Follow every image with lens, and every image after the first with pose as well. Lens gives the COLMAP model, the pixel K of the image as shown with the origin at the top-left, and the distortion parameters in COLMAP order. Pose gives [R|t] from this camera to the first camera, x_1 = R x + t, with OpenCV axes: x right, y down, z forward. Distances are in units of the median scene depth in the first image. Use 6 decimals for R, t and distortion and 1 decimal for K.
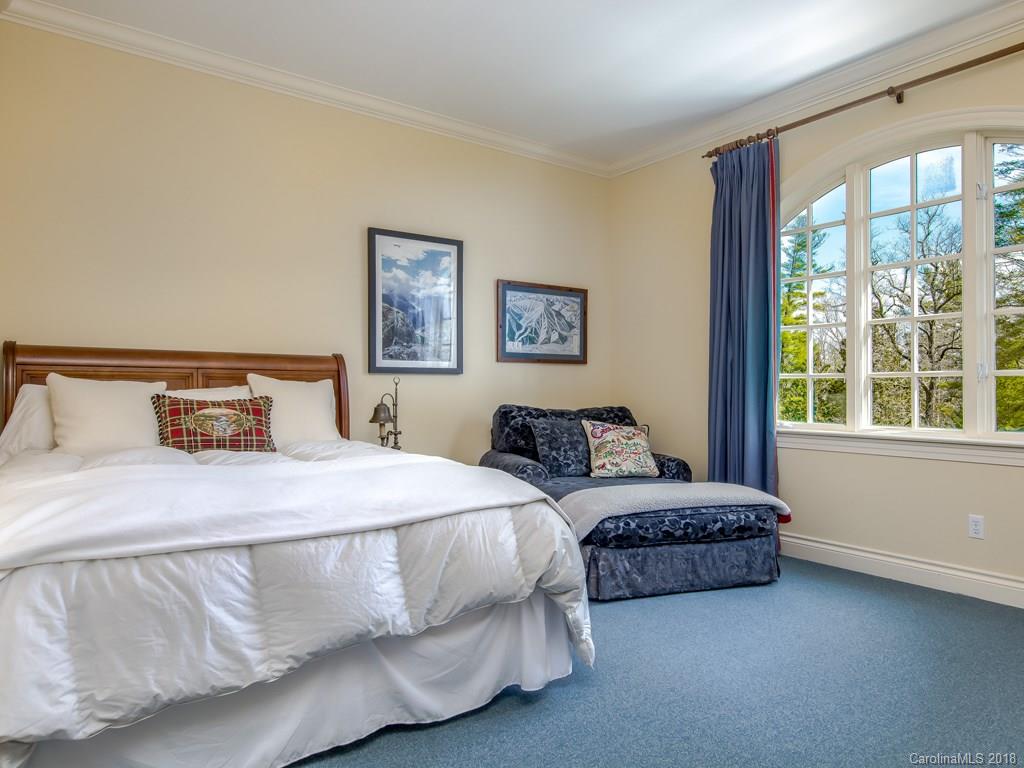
lens RADIAL K [[681.3, 0, 511.4], [0, 681.3, 390.4], [0, 0, 1]] dist [0.001082, 0.003243]
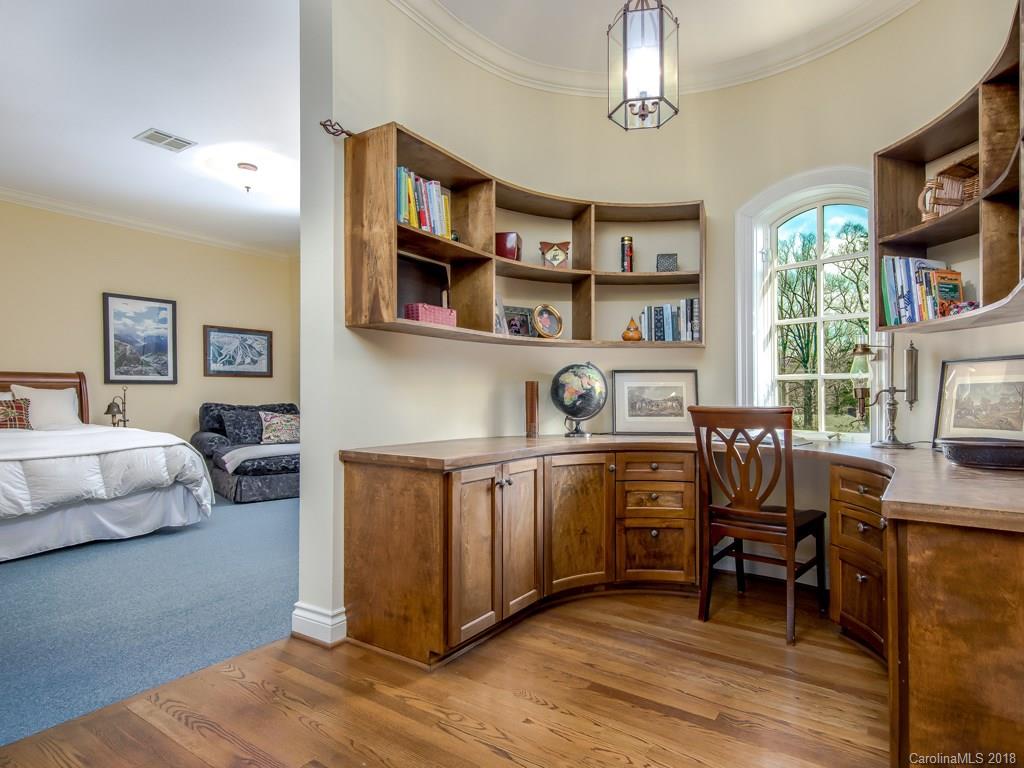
lens RADIAL K [[566.9, 0, 518.7], [0, 566.9, 399.9], [0, 0, 1]] dist [0.006845, -0.004842]
pose [[0.930137, -0.008076, 0.367125, 0.198610], [0.003294, 0.999901, 0.013651, -0.002179], [-0.367199, -0.011488, 0.930071, -0.579197]]
